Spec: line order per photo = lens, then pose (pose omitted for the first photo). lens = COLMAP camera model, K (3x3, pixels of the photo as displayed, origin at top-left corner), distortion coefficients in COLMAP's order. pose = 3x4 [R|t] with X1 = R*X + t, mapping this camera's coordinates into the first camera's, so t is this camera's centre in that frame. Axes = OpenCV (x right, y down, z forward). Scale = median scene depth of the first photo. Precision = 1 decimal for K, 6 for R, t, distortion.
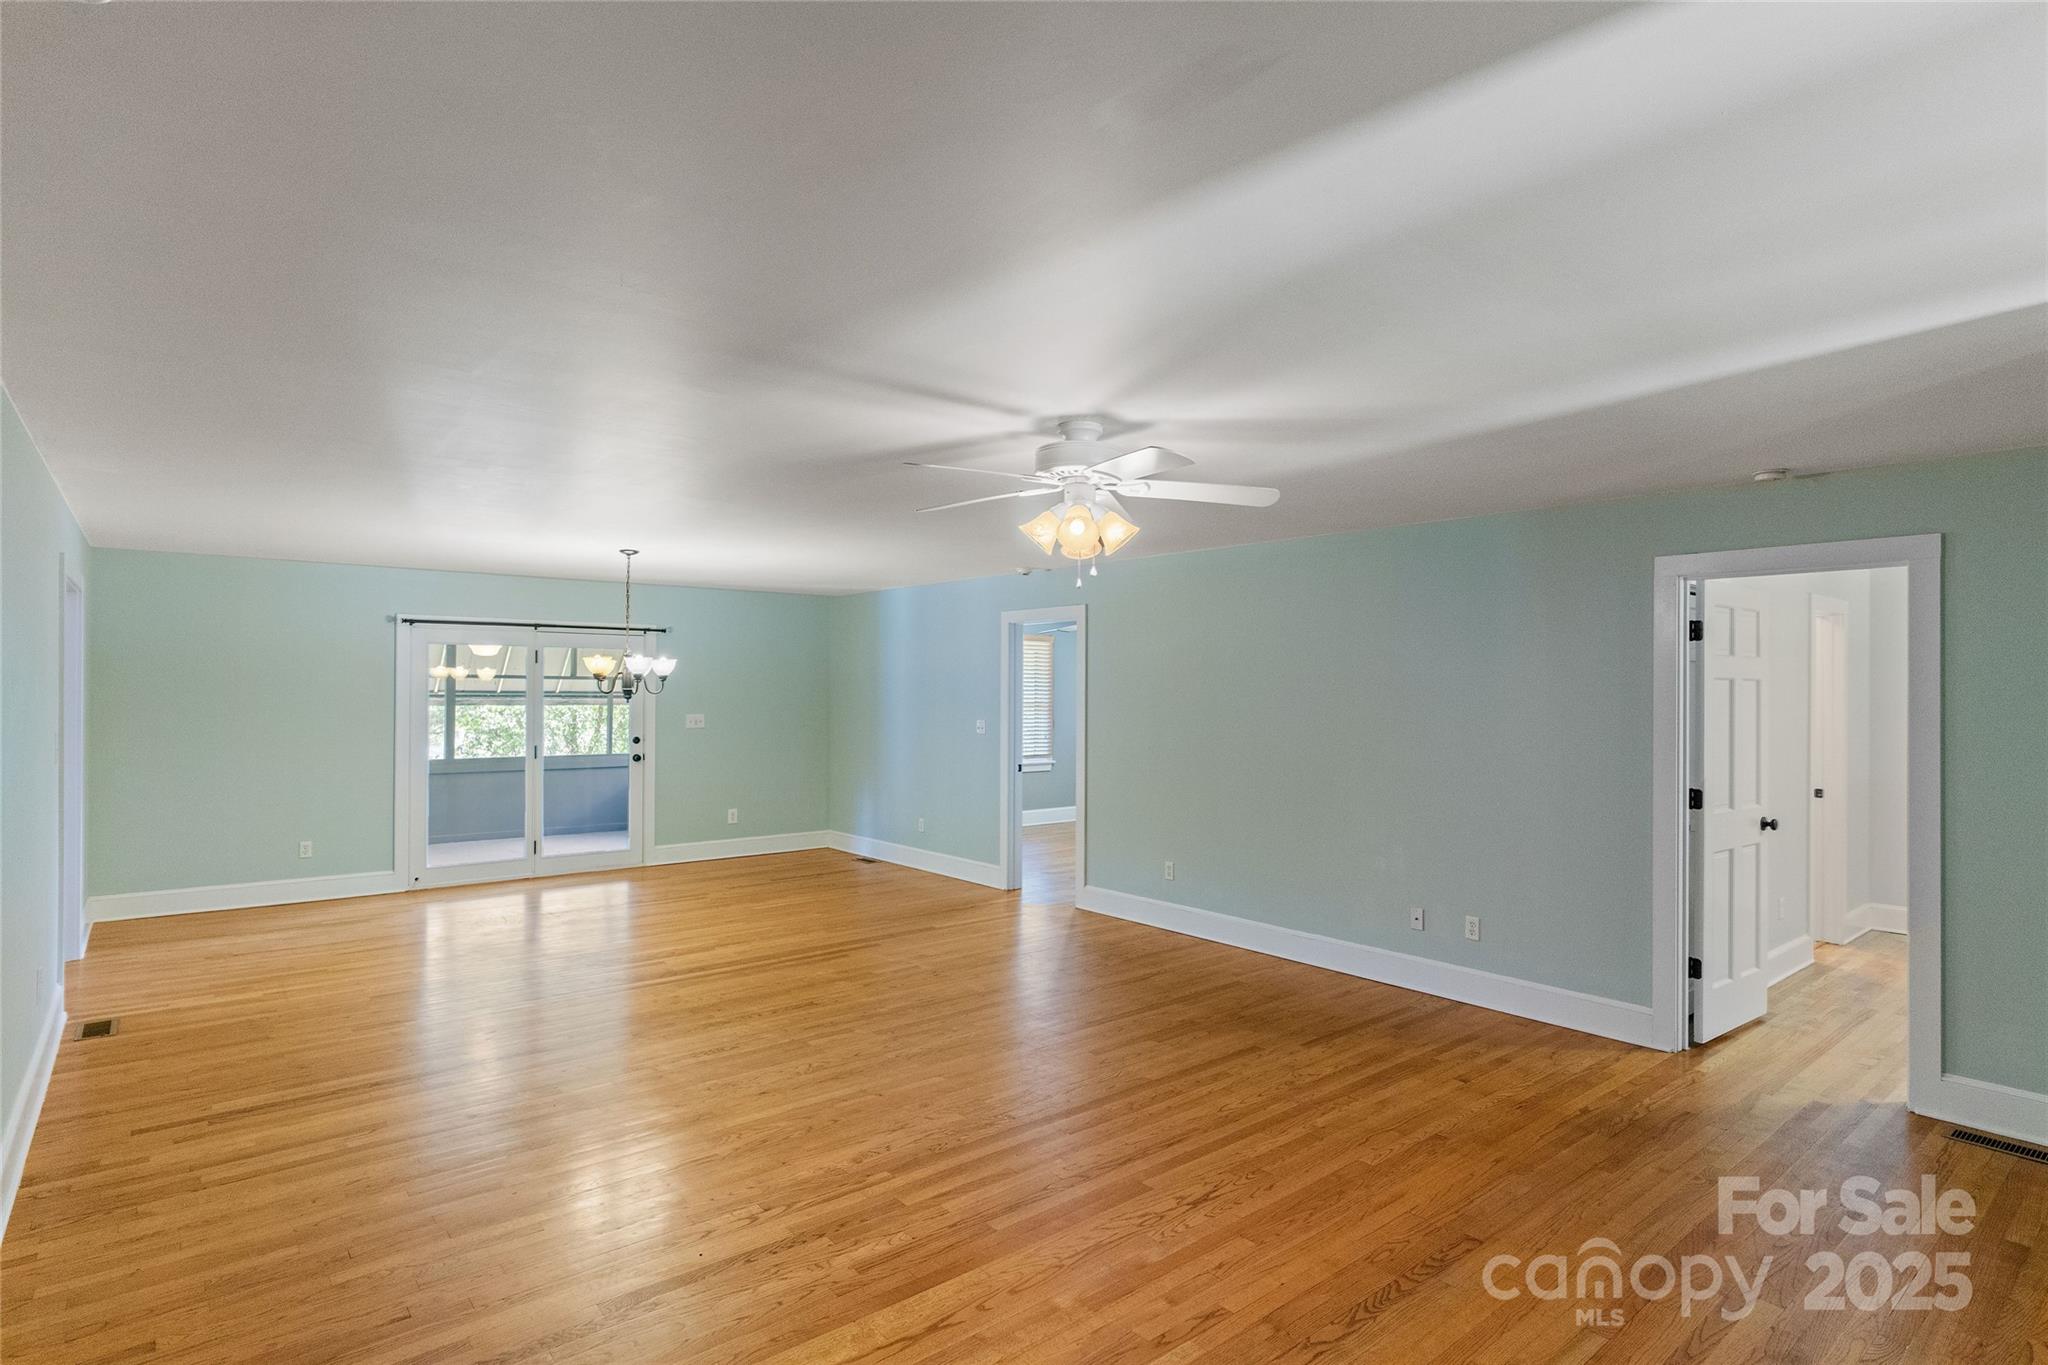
lens RADIAL K [[1029.3, 0, 1024.0], [0, 1029.3, 682.5], [0, 0, 1]] dist [-0.002053, 0.000538]
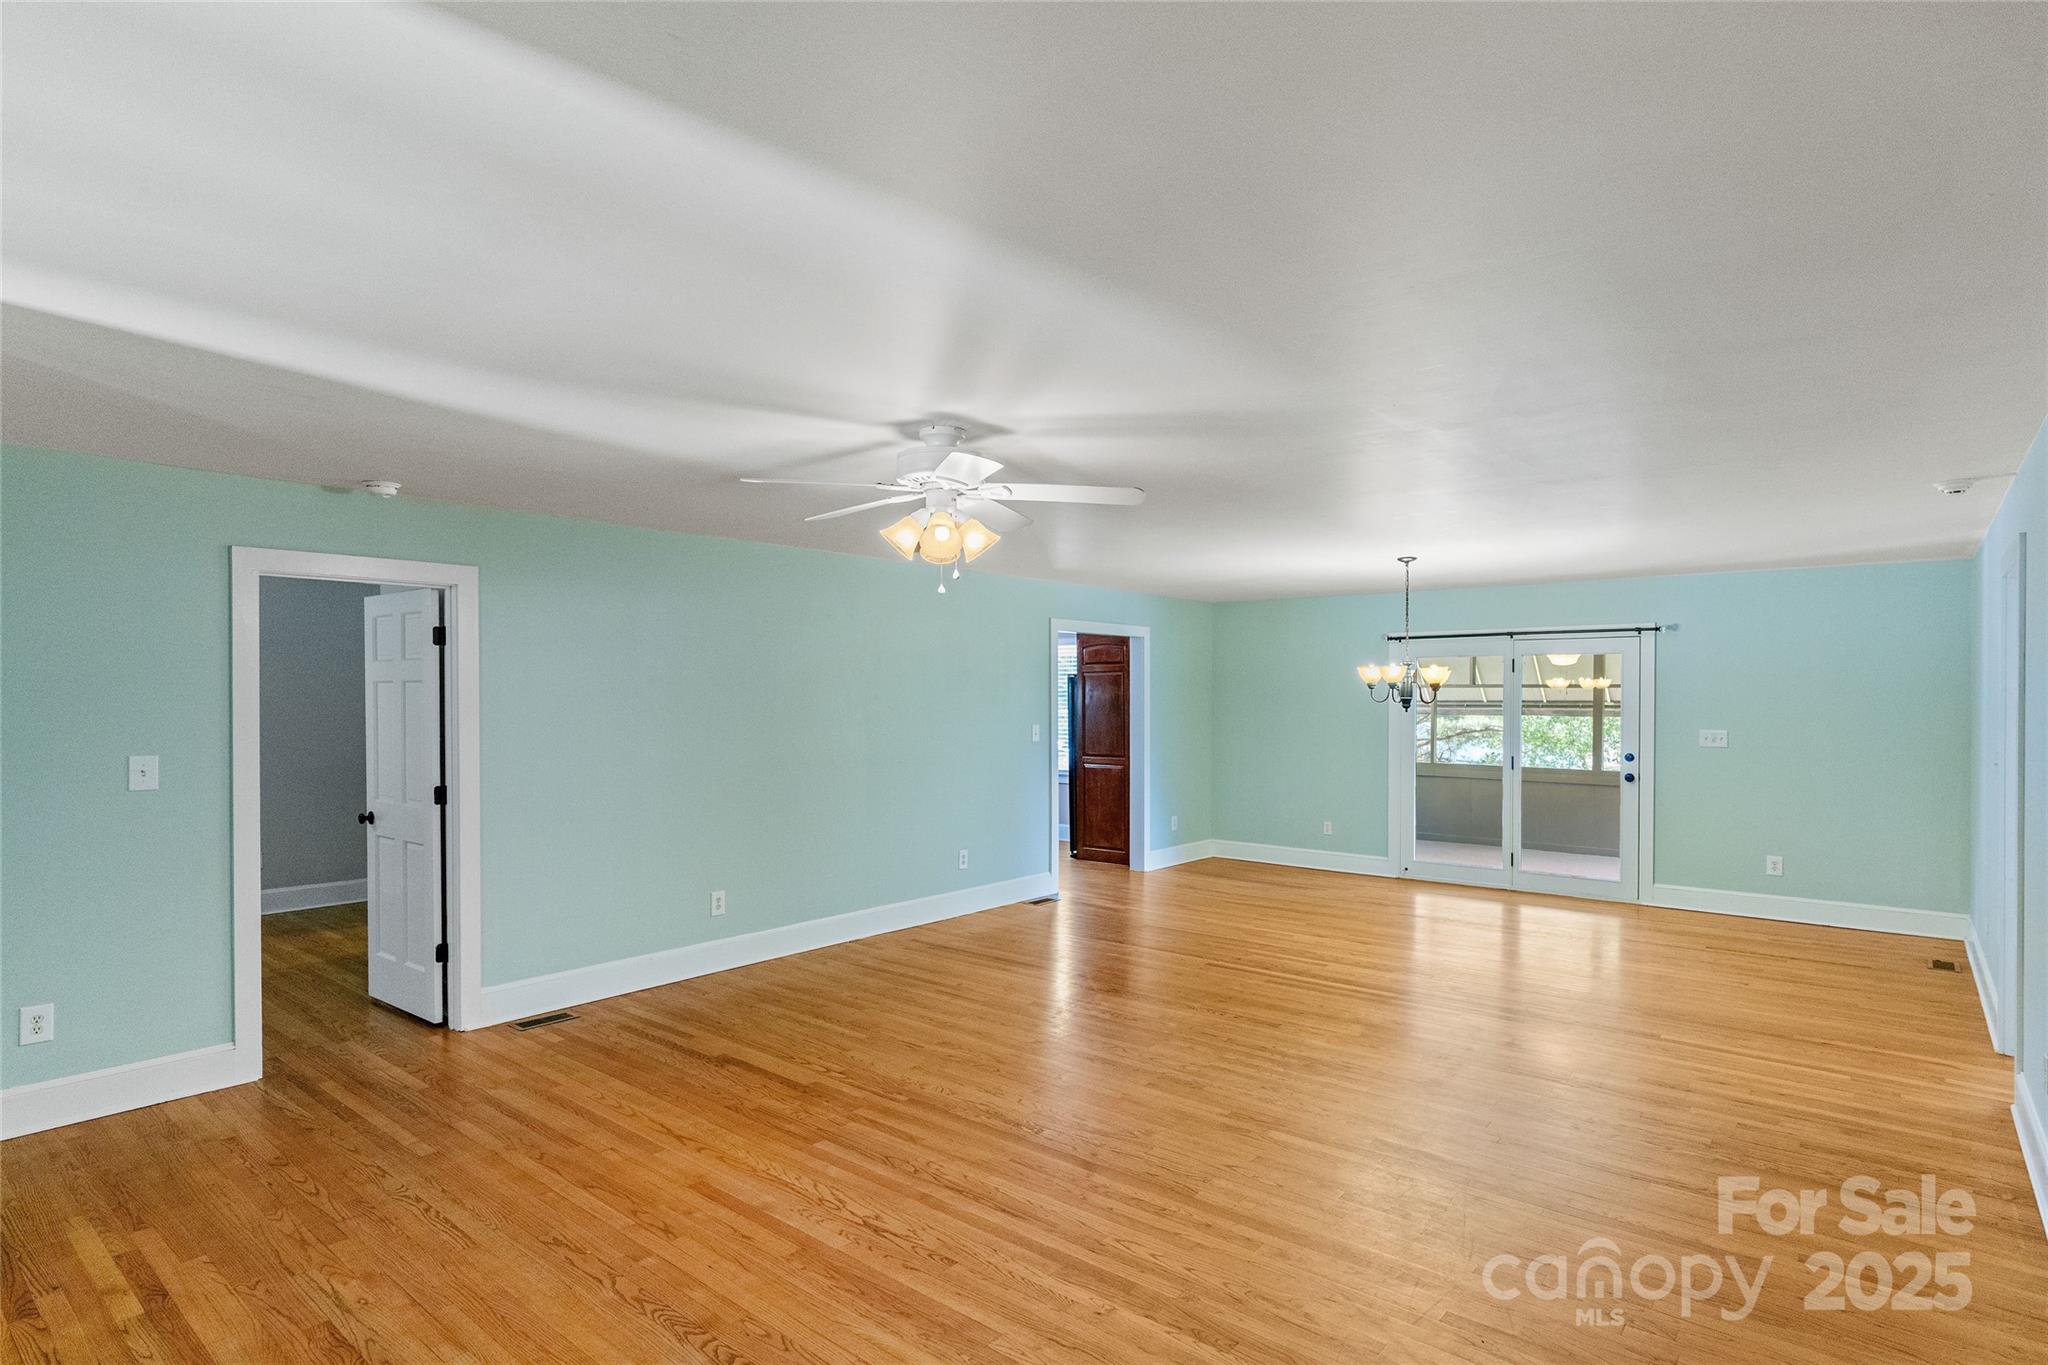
lens RADIAL K [[1057.2, 0, 1026.3], [0, 1057.2, 709.6], [0, 0, 1]] dist [-0.003260, -0.000032]
pose [[0.185121, 0.005514, -0.982700, 0.451964], [0.008212, 0.999941, 0.007158, 0.005801], [0.982681, -0.009395, 0.185064, 0.374504]]
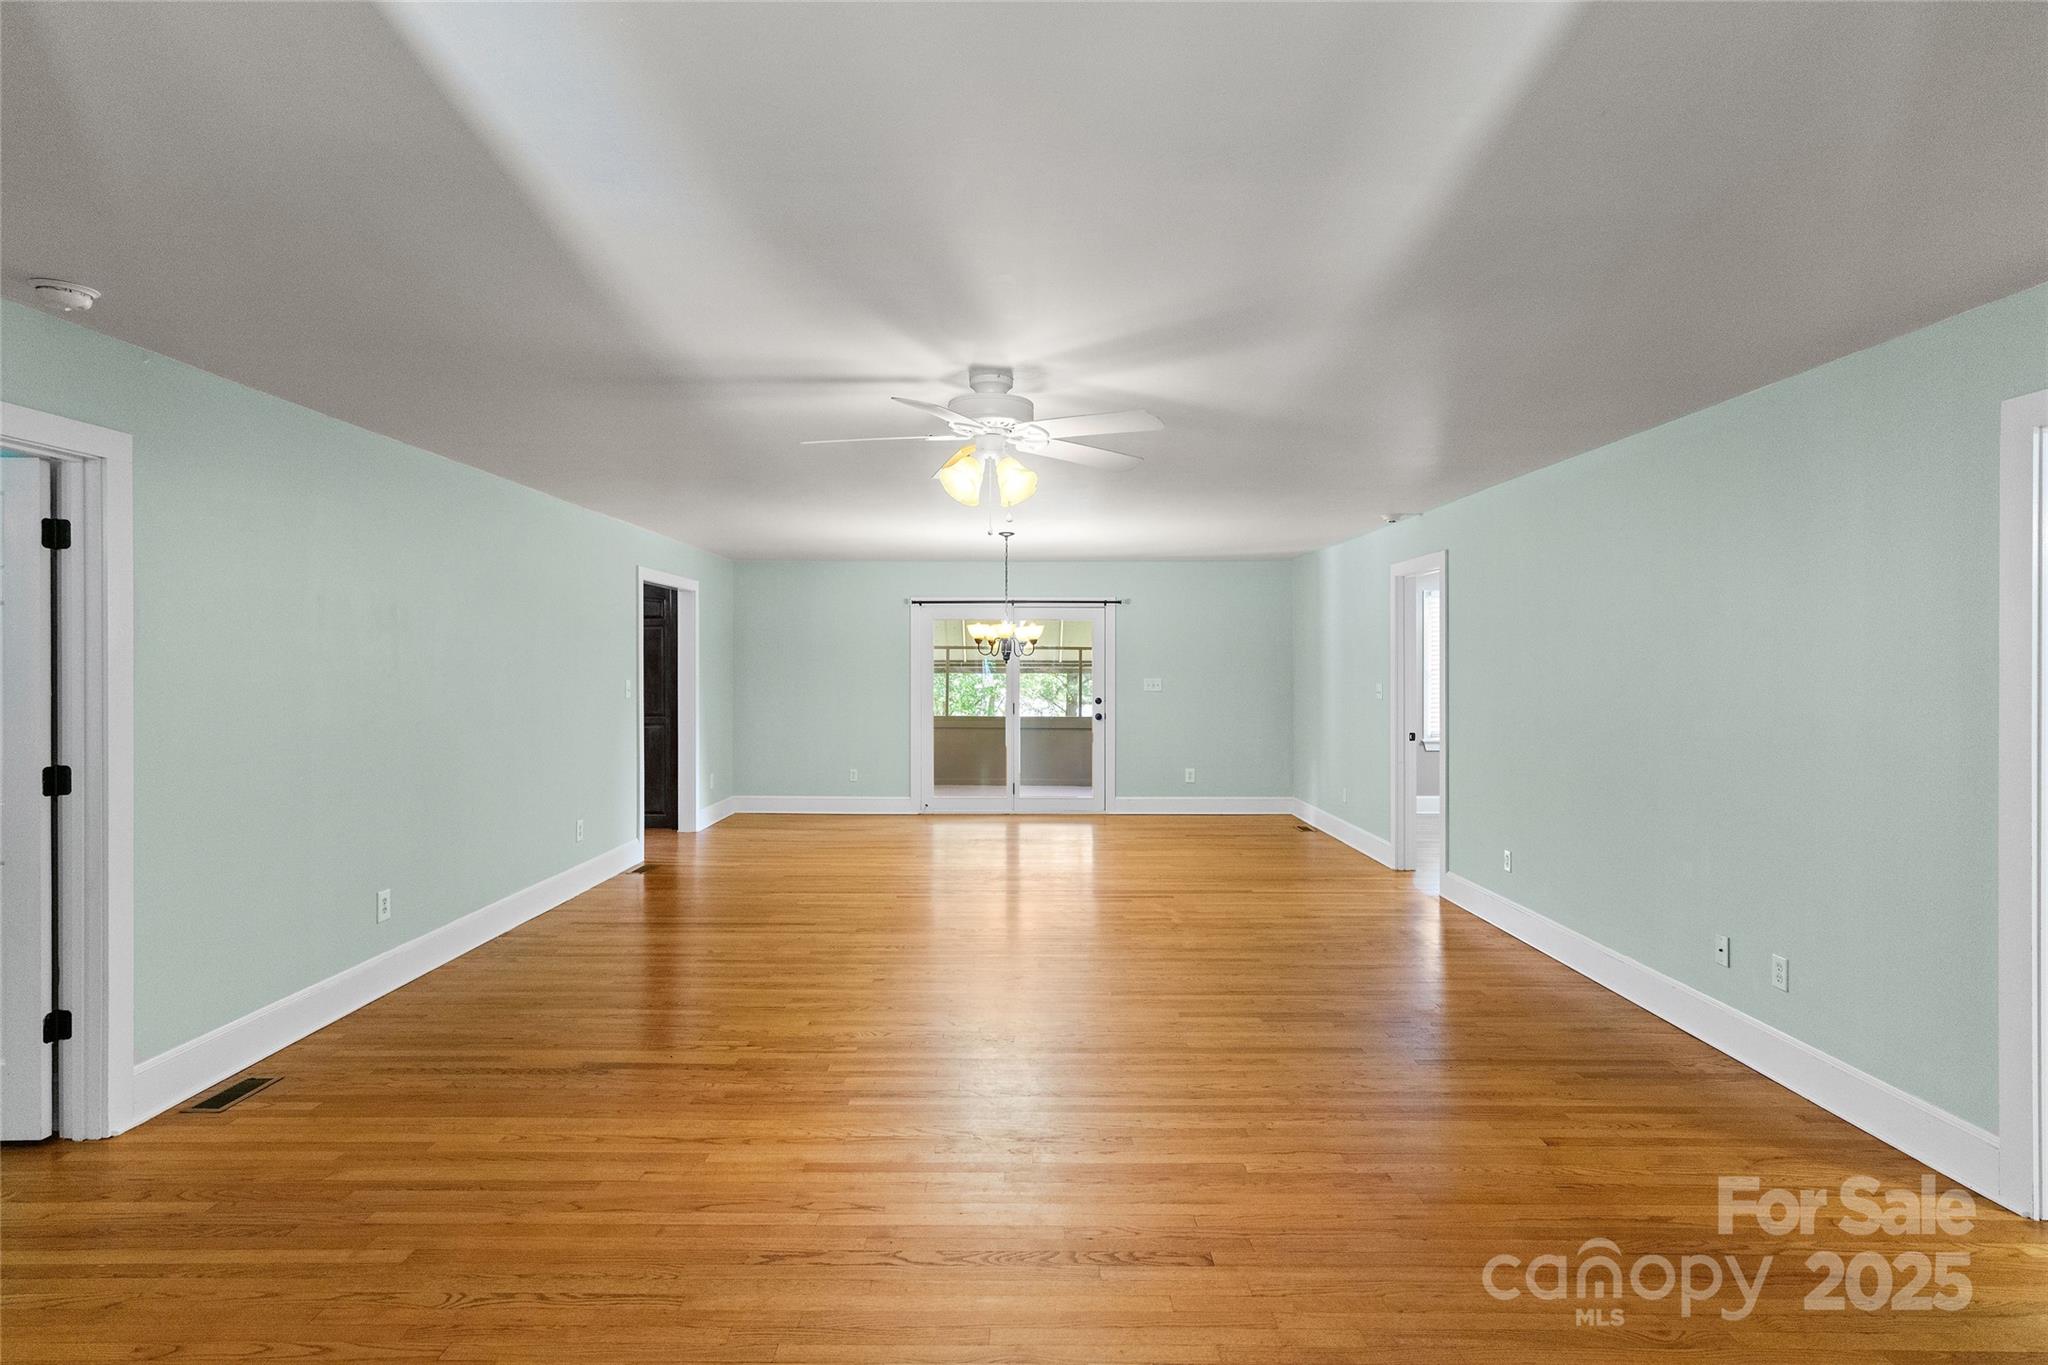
lens RADIAL K [[1037.4, 0, 1026.8], [0, 1037.4, 671.6], [0, 0, 1]] dist [-0.000471, 0.001331]
pose [[0.771798, -0.001384, -0.635866, 0.314674], [0.008418, 0.999932, 0.008042, 0.016250], [0.635812, -0.011560, 0.771758, 0.088048]]
